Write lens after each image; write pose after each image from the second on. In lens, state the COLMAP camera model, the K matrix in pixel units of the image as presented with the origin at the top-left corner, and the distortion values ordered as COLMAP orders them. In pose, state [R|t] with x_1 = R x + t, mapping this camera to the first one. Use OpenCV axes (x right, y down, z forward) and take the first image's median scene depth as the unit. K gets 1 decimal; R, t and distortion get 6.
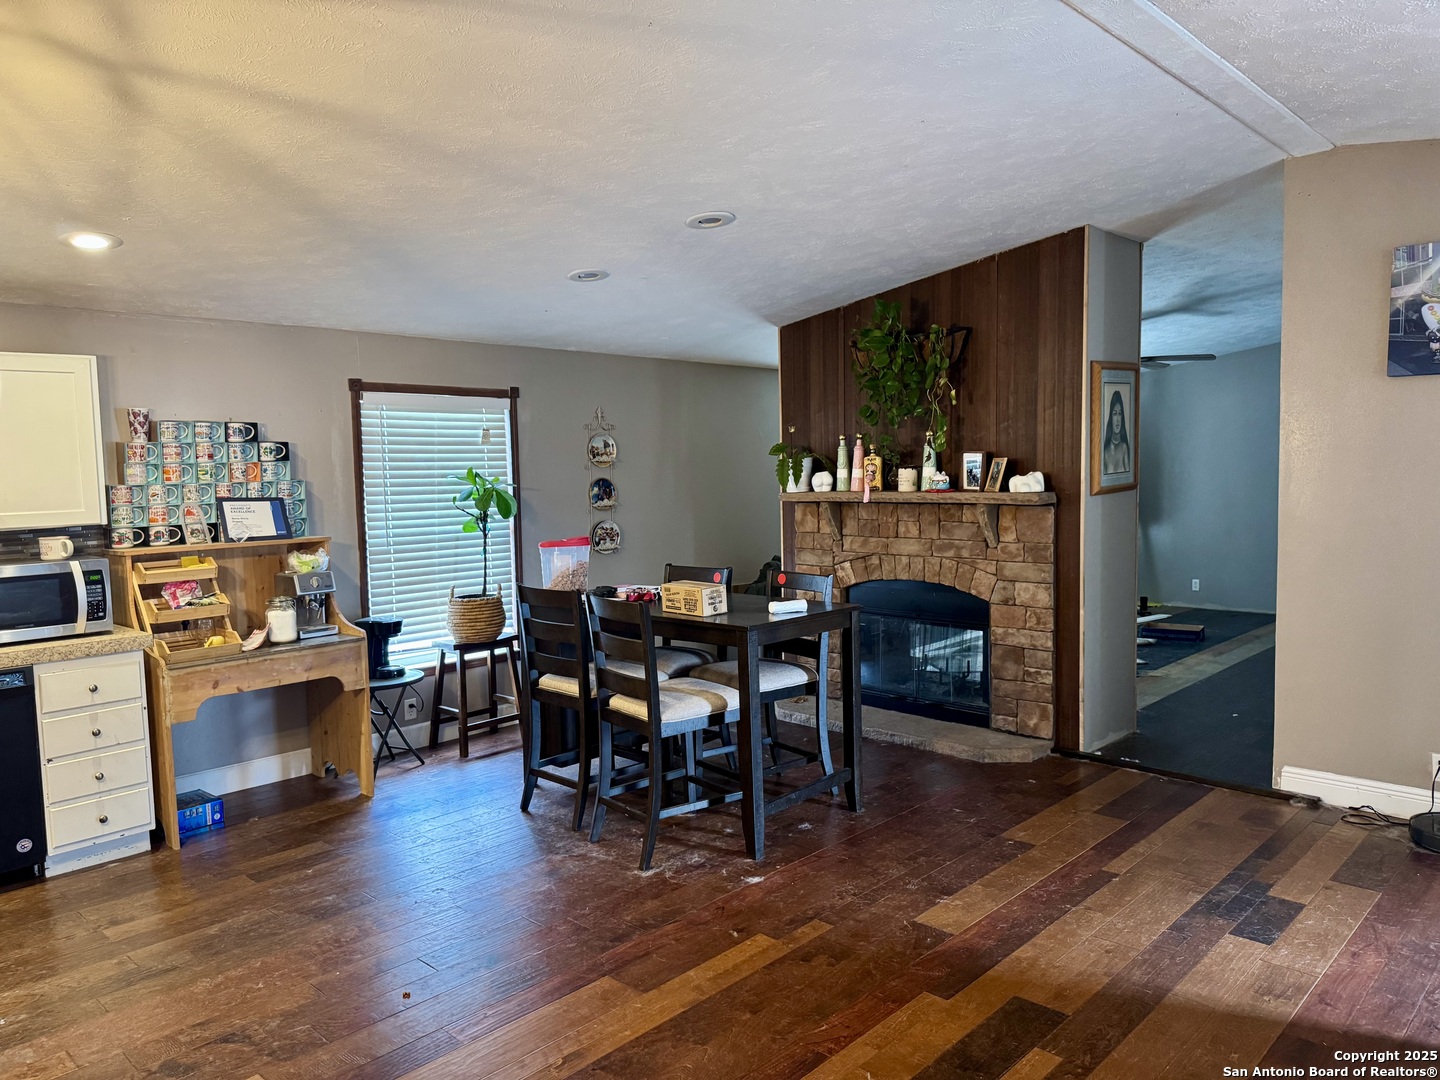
lens RADIAL K [[988.5, 0, 723.6], [0, 988.5, 544.5], [0, 0, 1]] dist [0.005106, -0.028729]
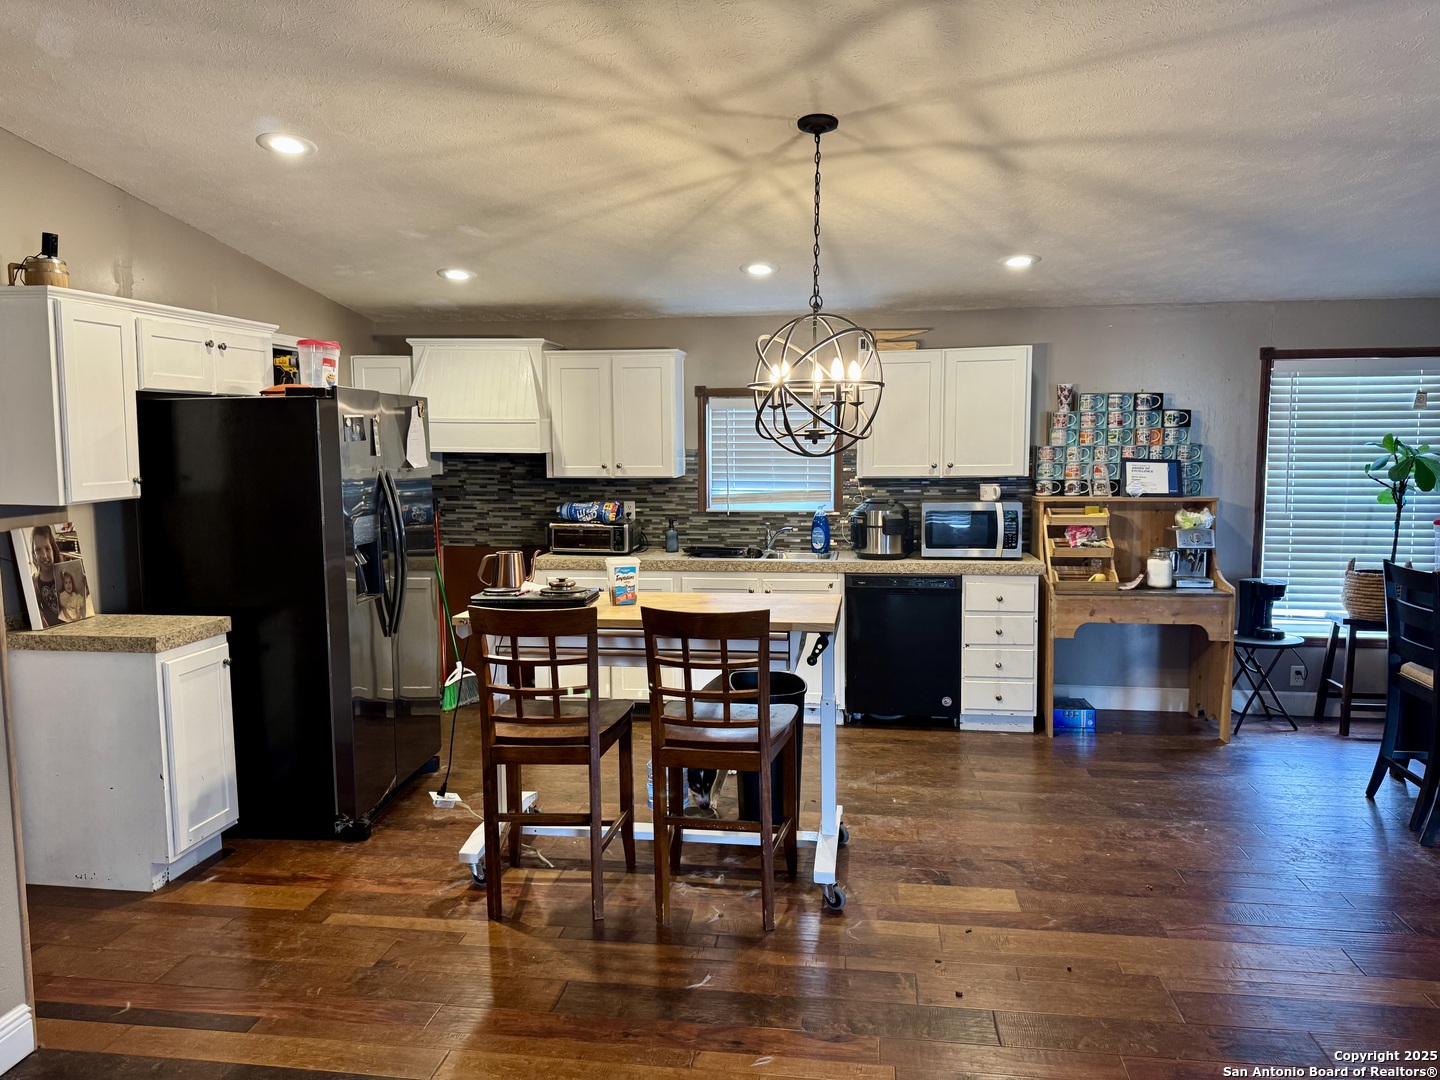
lens RADIAL K [[988.5, 0, 723.6], [0, 988.5, 544.5], [0, 0, 1]] dist [0.005106, -0.028729]
pose [[0.559830, 0.104176, -0.822033, 0.200338], [-0.068447, 0.994489, 0.079416, -0.006358], [0.825775, 0.011806, 0.563875, -0.053553]]
